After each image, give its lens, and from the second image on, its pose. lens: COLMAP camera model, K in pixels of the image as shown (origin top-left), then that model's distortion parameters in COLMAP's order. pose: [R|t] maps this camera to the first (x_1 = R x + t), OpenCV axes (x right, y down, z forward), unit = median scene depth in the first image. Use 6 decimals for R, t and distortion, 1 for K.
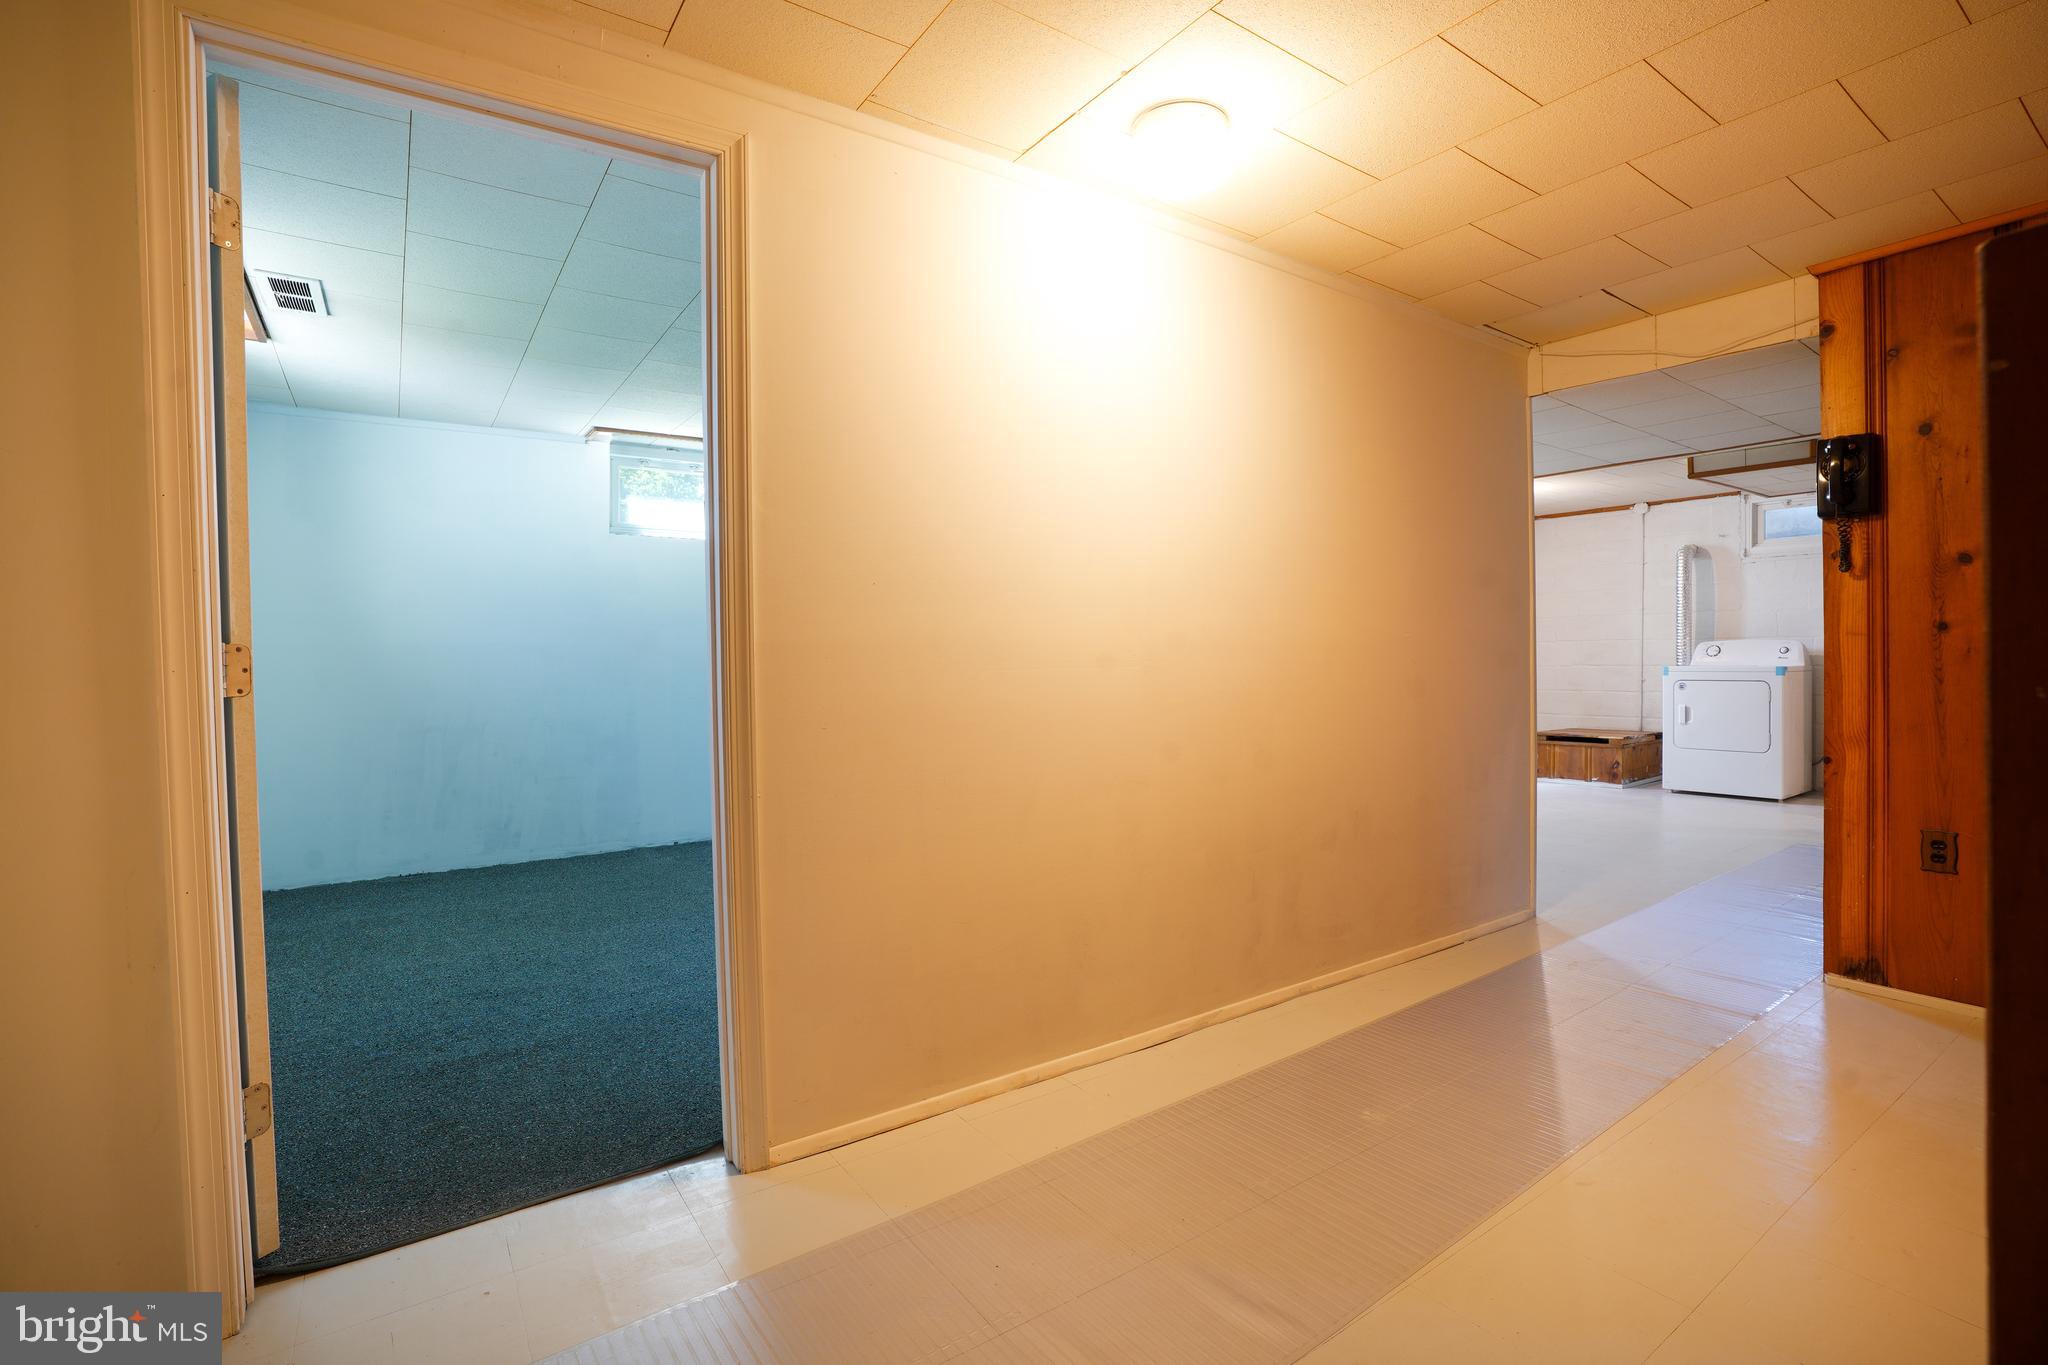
lens RADIAL K [[943.8, 0, 1023.1], [0, 943.8, 677.8], [0, 0, 1]] dist [-0.063055, 0.022425]
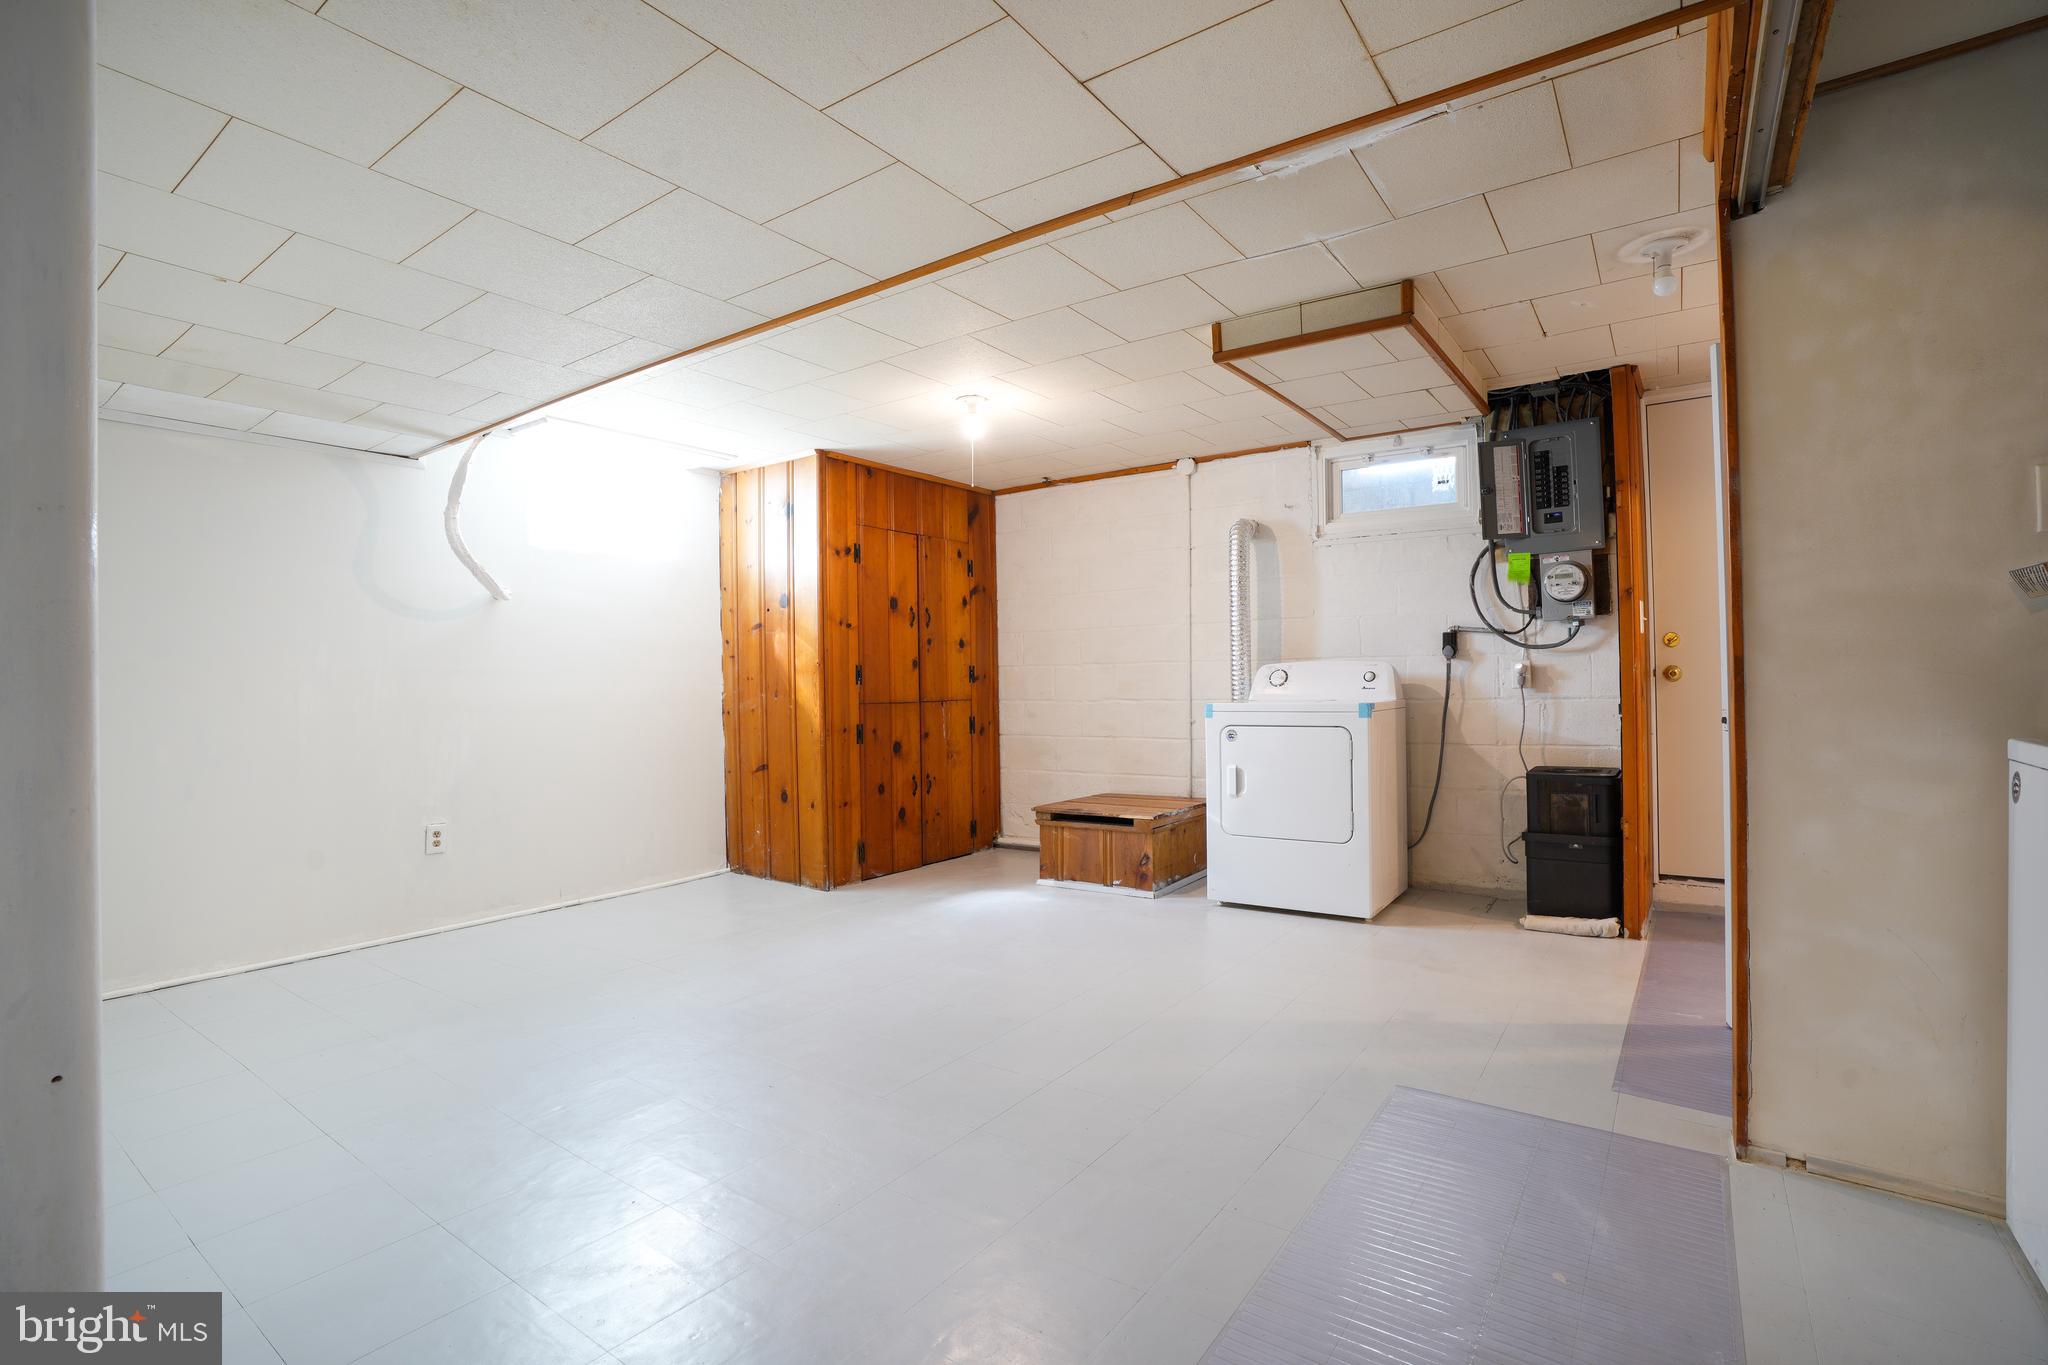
lens RADIAL K [[943.8, 0, 1030.5], [0, 943.8, 679.8], [0, 0, 1]] dist [-0.063055, 0.022425]
pose [[0.940620, -0.001828, 0.339456, 0.365247], [0.010504, 0.999663, -0.023722, -0.014160], [-0.339298, 0.025879, 0.940323, 0.436781]]
